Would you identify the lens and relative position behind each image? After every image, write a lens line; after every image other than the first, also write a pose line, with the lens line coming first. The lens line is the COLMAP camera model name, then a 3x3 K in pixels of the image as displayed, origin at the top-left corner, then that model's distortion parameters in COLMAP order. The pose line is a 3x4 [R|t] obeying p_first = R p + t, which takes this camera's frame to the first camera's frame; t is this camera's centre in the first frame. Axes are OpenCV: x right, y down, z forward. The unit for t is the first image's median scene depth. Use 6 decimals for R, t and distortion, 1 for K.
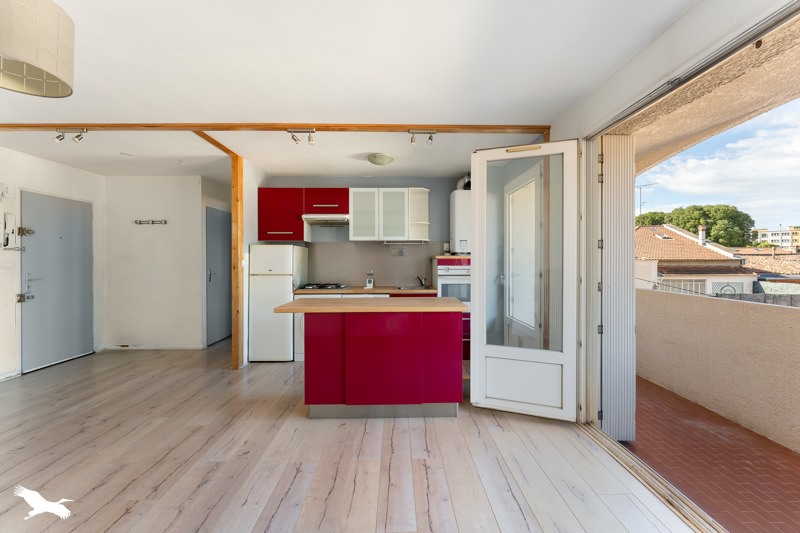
lens RADIAL K [[334.9, 0, 398.5], [0, 334.9, 259.8], [0, 0, 1]] dist [-0.001510, -0.000215]
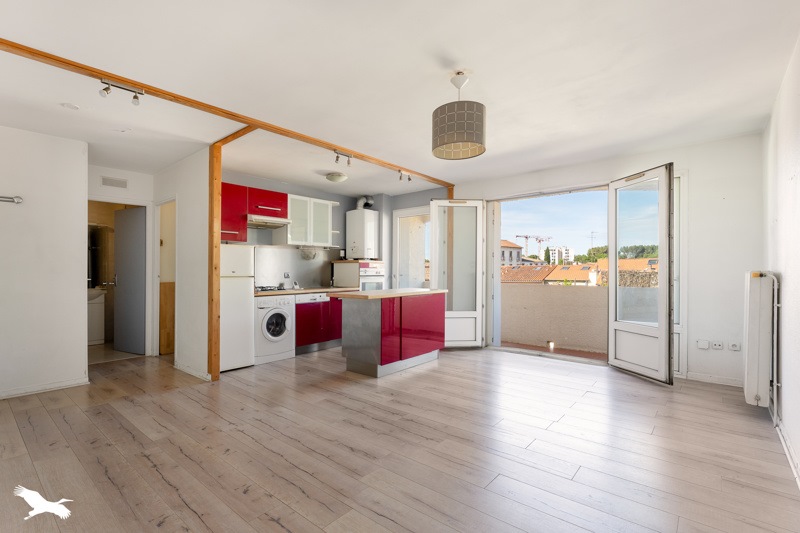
lens RADIAL K [[373.2, 0, 400.9], [0, 373.2, 269.9], [0, 0, 1]] dist [-0.004721, -0.000815]
pose [[0.655971, 0.001167, 0.754785, -0.900380], [0.001348, 0.999995, -0.002717, 0.030655], [-0.754785, 0.002800, 0.655966, -0.036797]]
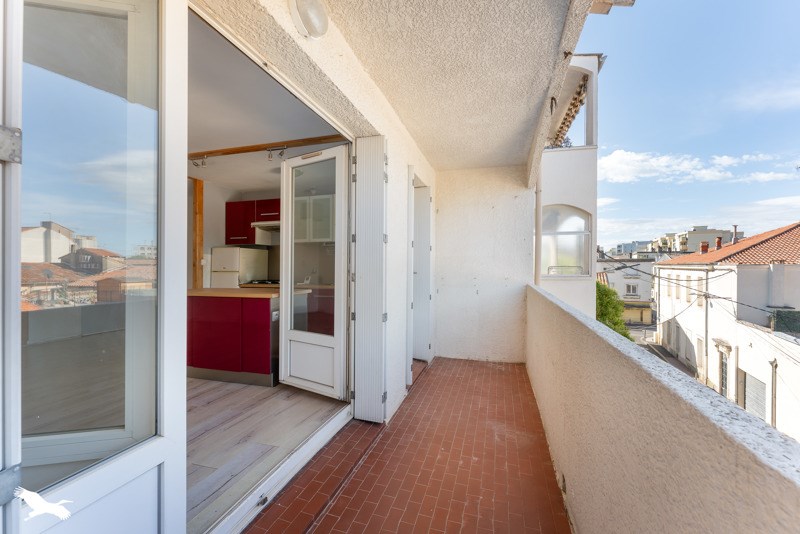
lens RADIAL K [[334.9, 0, 395.4], [0, 334.9, 269.6], [0, 0, 1]] dist [-0.001510, -0.000215]
pose [[0.951615, 0.004179, -0.307263, 0.635538], [-0.002085, 0.999972, 0.007145, 0.028582], [0.307285, -0.006159, 0.951598, 0.005853]]
